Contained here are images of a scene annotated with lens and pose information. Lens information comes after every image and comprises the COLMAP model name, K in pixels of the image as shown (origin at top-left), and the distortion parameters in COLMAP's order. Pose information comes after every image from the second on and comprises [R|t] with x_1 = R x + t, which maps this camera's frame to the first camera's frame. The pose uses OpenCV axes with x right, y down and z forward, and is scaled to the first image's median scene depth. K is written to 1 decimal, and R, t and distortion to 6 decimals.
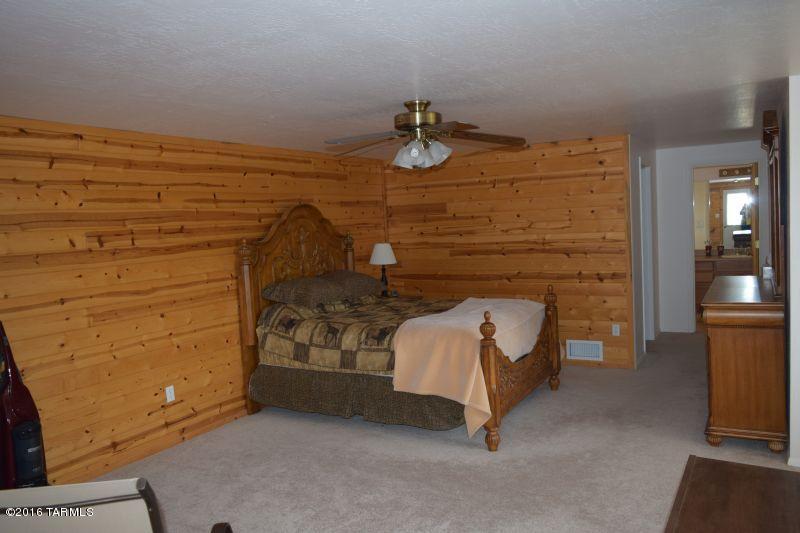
lens RADIAL K [[626.8, 0, 400.0], [0, 626.8, 266.5], [0, 0, 1]] dist [0.006295, 0.002886]
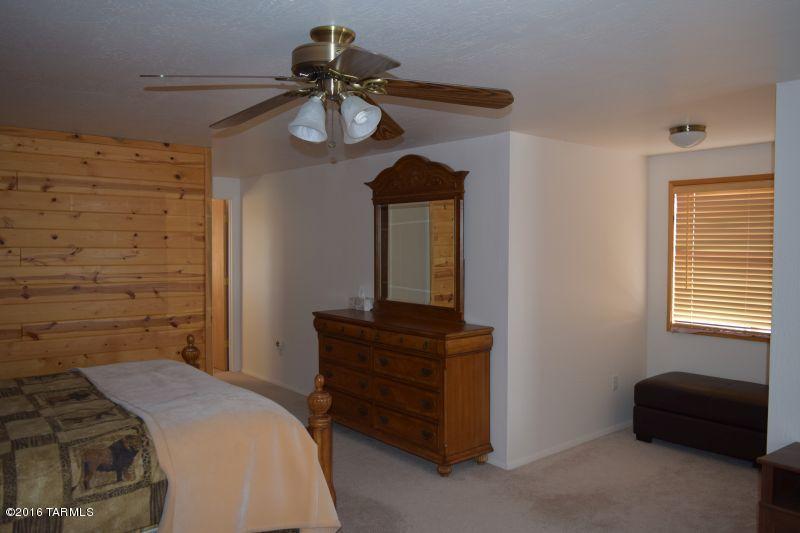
lens RADIAL K [[617.1, 0, 399.4], [0, 617.1, 277.7], [0, 0, 1]] dist [0.000244, -0.000045]
pose [[0.365042, 0.005461, 0.930975, -0.394279], [0.044481, 0.998739, -0.023299, -0.010444], [-0.929928, 0.049916, 0.364338, 0.605714]]
